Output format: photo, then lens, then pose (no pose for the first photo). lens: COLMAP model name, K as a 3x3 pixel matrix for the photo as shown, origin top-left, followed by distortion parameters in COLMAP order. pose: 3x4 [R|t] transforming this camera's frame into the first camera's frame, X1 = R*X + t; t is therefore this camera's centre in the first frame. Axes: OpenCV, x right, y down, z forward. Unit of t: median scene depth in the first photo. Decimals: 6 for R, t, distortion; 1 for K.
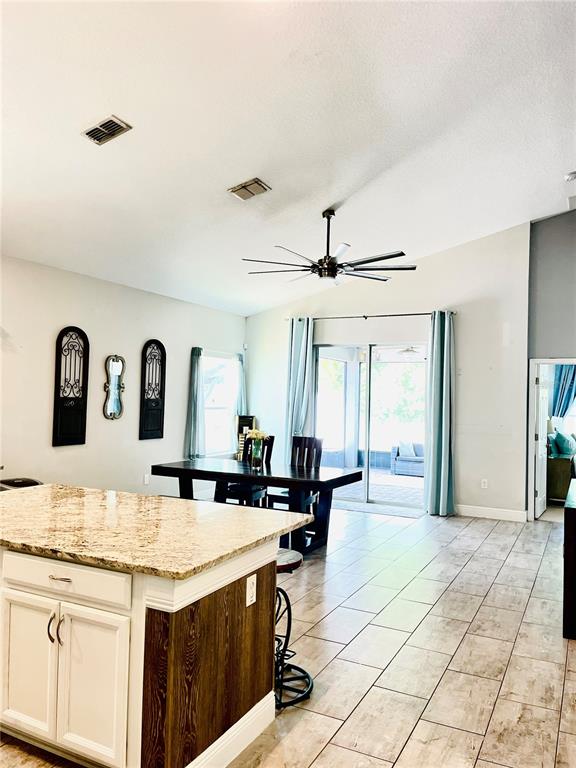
lens RADIAL K [[582.1, 0, 288.0], [0, 582.1, 384.0], [0, 0, 1]] dist [0.000833, -0.007445]
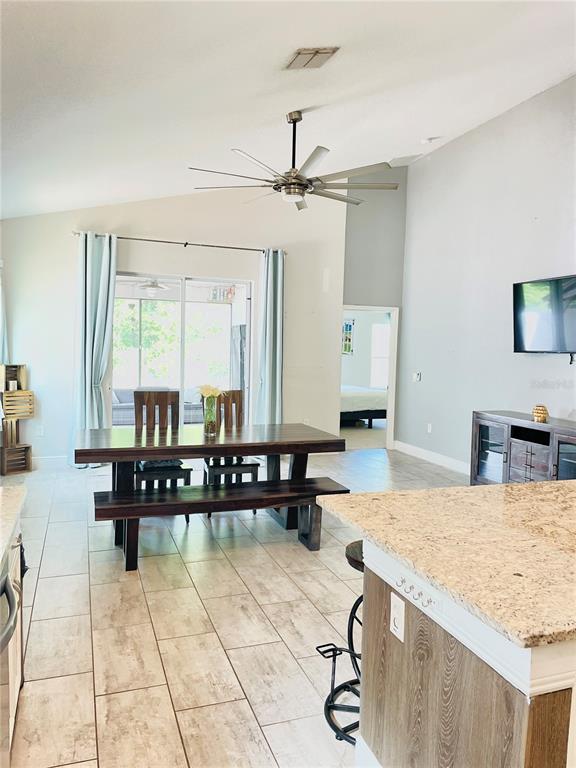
lens RADIAL K [[574.3, 0, 289.2], [0, 574.3, 355.1], [0, 0, 1]] dist [0.005056, -0.000153]
pose [[0.673411, -0.015290, 0.739110, -0.456038], [-0.027340, 0.998587, 0.045568, 0.004041], [-0.738762, -0.050894, 0.672042, 0.378579]]
